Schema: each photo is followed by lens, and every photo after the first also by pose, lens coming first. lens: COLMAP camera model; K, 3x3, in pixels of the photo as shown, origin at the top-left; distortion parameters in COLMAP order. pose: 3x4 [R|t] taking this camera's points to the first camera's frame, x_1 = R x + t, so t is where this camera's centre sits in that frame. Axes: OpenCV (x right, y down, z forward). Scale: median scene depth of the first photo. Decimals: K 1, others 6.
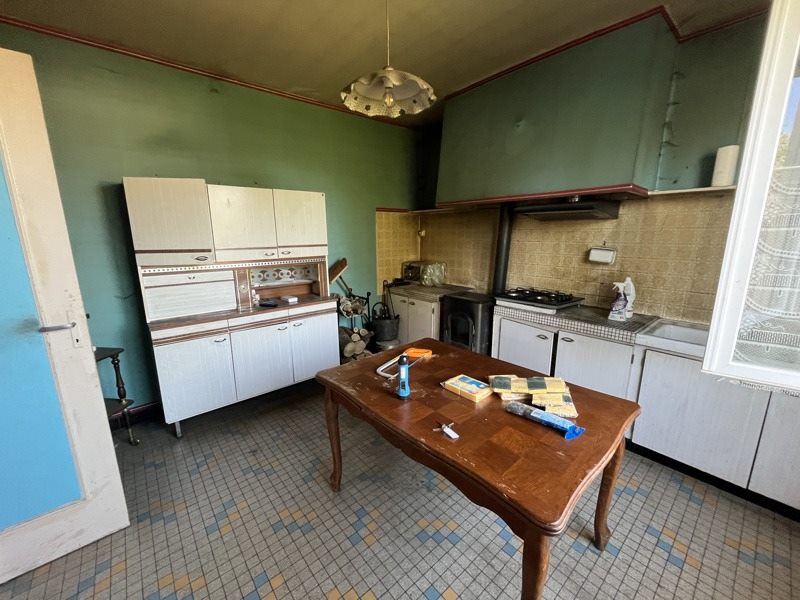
lens RADIAL K [[324.4, 0, 396.9], [0, 324.4, 300.4], [0, 0, 1]] dist [-0.002104, -0.000299]
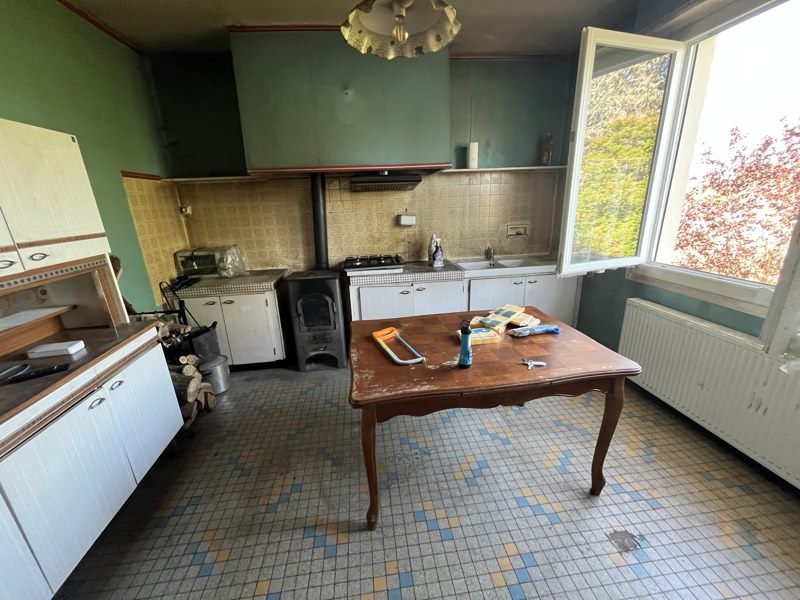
lens RADIAL K [[324.4, 0, 396.9], [0, 324.4, 300.4], [0, 0, 1]] dist [-0.002104, -0.000299]
pose [[0.552530, -0.258974, 0.792240, -0.446482], [0.204823, 0.963546, 0.172123, -0.059739], [-0.807935, 0.067166, 0.585432, 0.303051]]
